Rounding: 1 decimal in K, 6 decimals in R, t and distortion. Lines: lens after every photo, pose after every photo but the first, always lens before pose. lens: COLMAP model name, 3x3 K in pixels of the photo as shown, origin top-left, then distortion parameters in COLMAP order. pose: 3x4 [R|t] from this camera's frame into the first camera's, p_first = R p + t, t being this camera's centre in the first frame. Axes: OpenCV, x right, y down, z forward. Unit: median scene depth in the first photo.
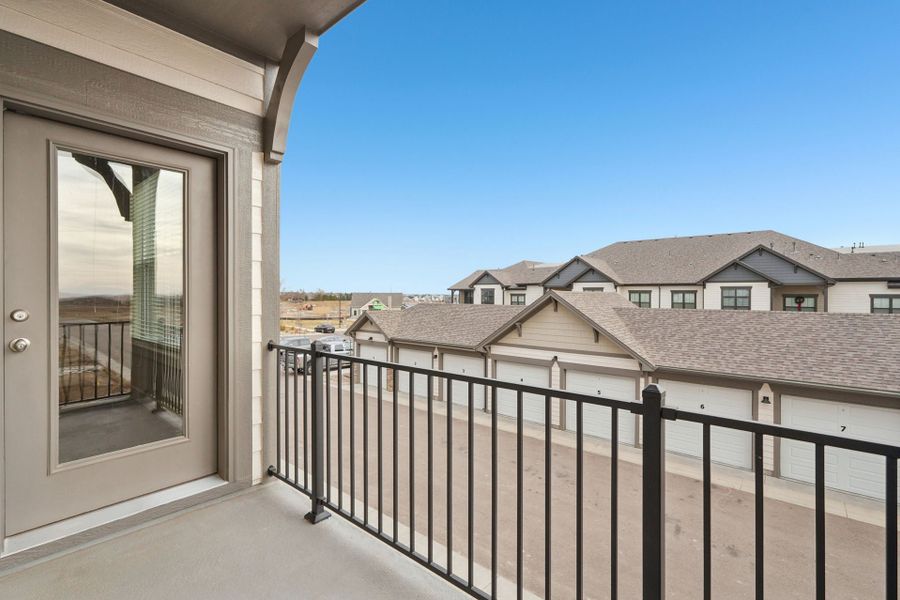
lens RADIAL K [[399.8, 0, 472.5], [0, 399.8, 296.7], [0, 0, 1]] dist [0.000424, 0.000295]
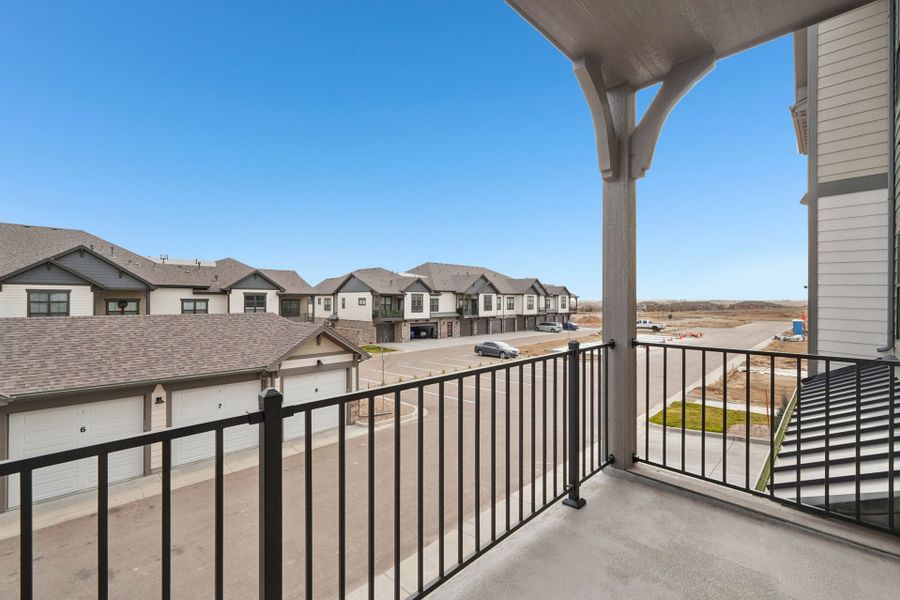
lens RADIAL K [[382.8, 0, 449.9], [0, 382.8, 299.5], [0, 0, 1]] dist [-0.000813, 0.001152]
pose [[0.113403, -0.002085, 0.993547, -0.157918], [0.005848, 0.999982, 0.001431, -0.000968], [-0.993532, 0.005648, 0.113413, 0.126310]]
